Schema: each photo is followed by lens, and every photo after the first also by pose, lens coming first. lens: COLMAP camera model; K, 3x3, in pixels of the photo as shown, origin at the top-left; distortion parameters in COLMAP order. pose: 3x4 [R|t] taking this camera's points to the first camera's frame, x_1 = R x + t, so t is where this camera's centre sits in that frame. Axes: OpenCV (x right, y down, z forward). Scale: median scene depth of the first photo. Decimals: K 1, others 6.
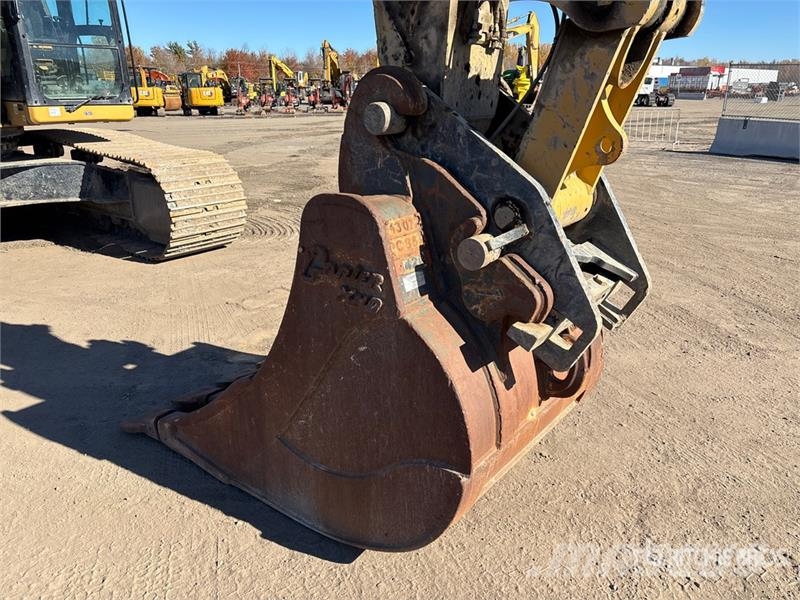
lens RADIAL K [[605.3, 0, 404.9], [0, 605.3, 299.9], [0, 0, 1]] dist [0.070031, -0.092553]
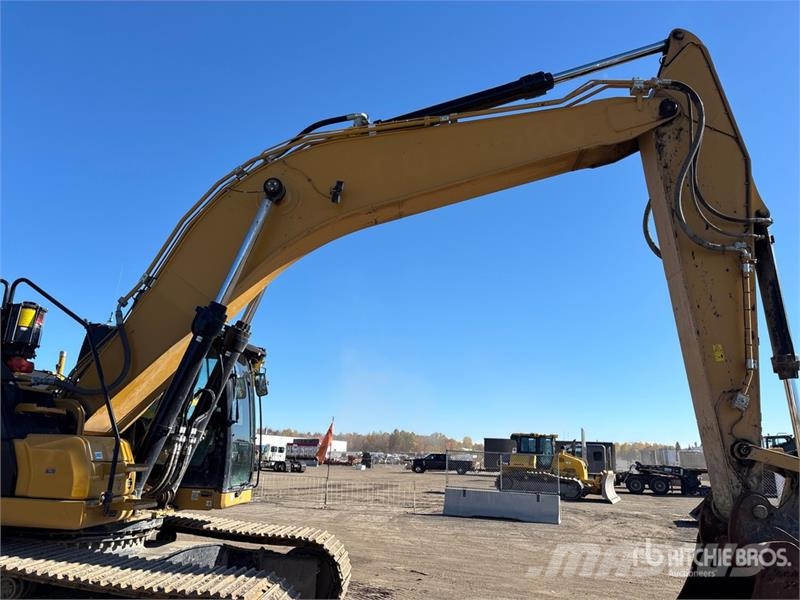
lens RADIAL K [[605.4, 0, 402.5], [0, 605.4, 304.0], [0, 0, 1]] dist [0.060540, -0.071857]
pose [[0.810733, 0.166024, 0.561380, -0.121901], [0.163054, 0.856955, -0.488918, -0.000660], [-0.562250, 0.487918, 0.667691, -0.014750]]
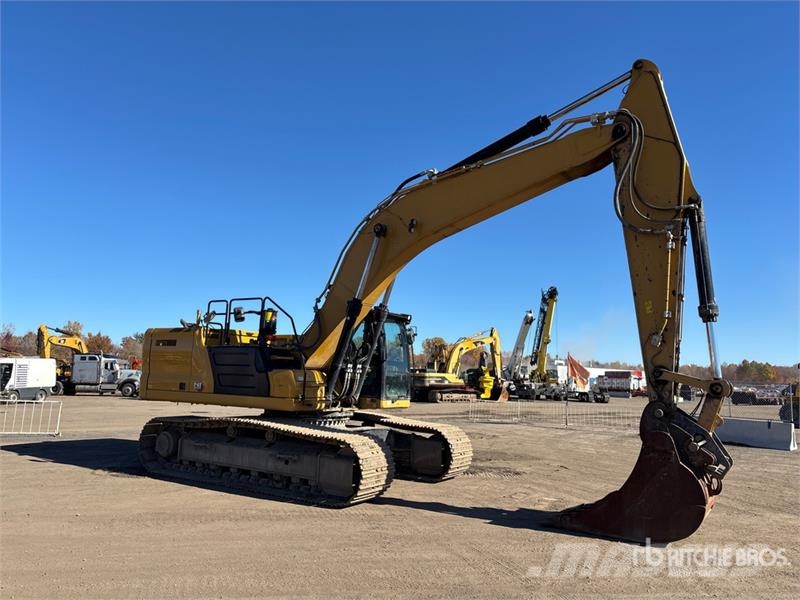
lens RADIAL K [[605.3, 0, 404.9], [0, 605.3, 299.9], [0, 0, 1]] dist [0.070031, -0.092553]
pose [[0.994636, 0.039963, 0.095408, -0.087340], [0.006816, 0.895030, -0.445954, 0.033410], [-0.103215, 0.444212, 0.889956, -0.111721]]
